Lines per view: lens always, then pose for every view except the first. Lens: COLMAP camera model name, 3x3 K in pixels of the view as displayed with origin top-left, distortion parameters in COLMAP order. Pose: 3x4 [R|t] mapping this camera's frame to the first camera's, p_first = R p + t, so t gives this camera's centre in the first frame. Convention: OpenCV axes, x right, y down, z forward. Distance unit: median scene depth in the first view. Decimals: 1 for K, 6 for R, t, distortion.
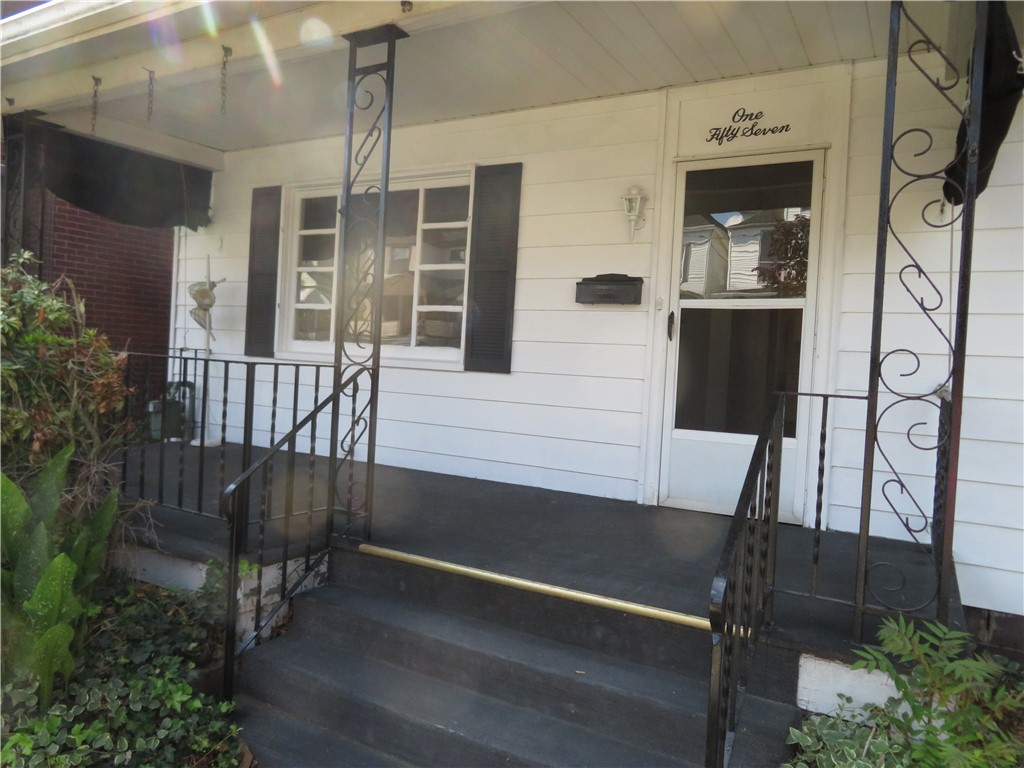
lens RADIAL K [[754.0, 0, 510.1], [0, 754.0, 384.5], [0, 0, 1]] dist [-0.008559, -0.002210]
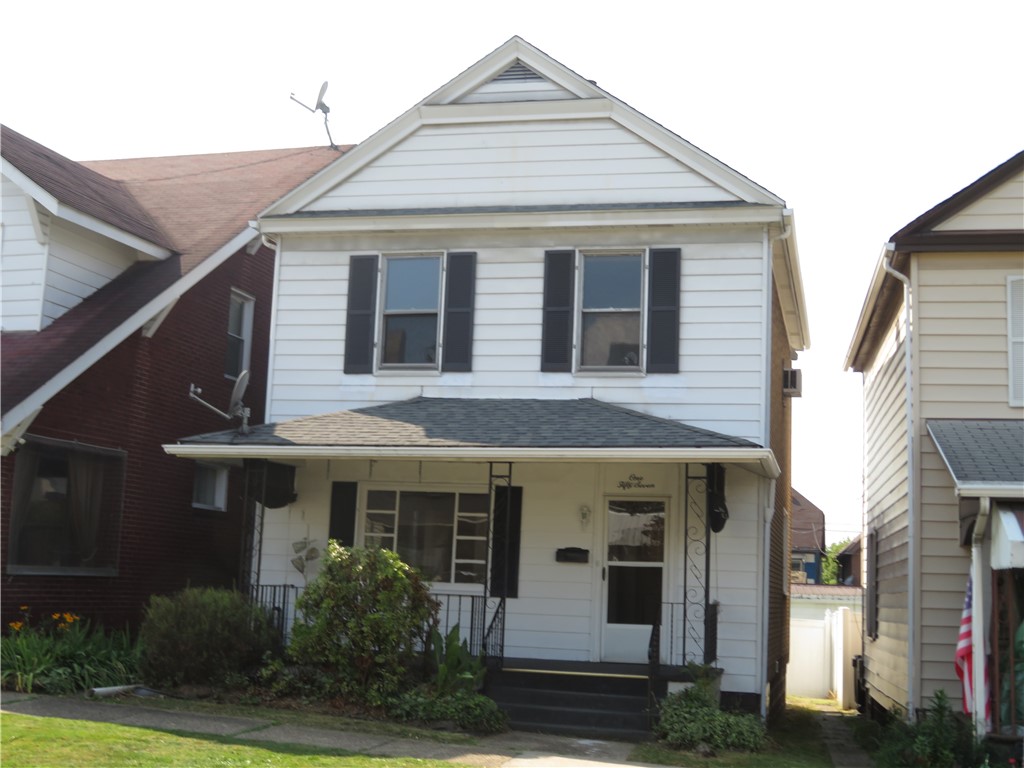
lens RADIAL K [[1468.5, 0, 512.5], [0, 1468.5, 383.0], [0, 0, 1]] dist [-0.009875, 0.000000]
pose [[0.960534, 0.025262, 0.277013, -1.157346], [0.018142, 0.988058, -0.153011, 0.017963], [-0.277570, 0.151997, 0.948605, -2.841645]]
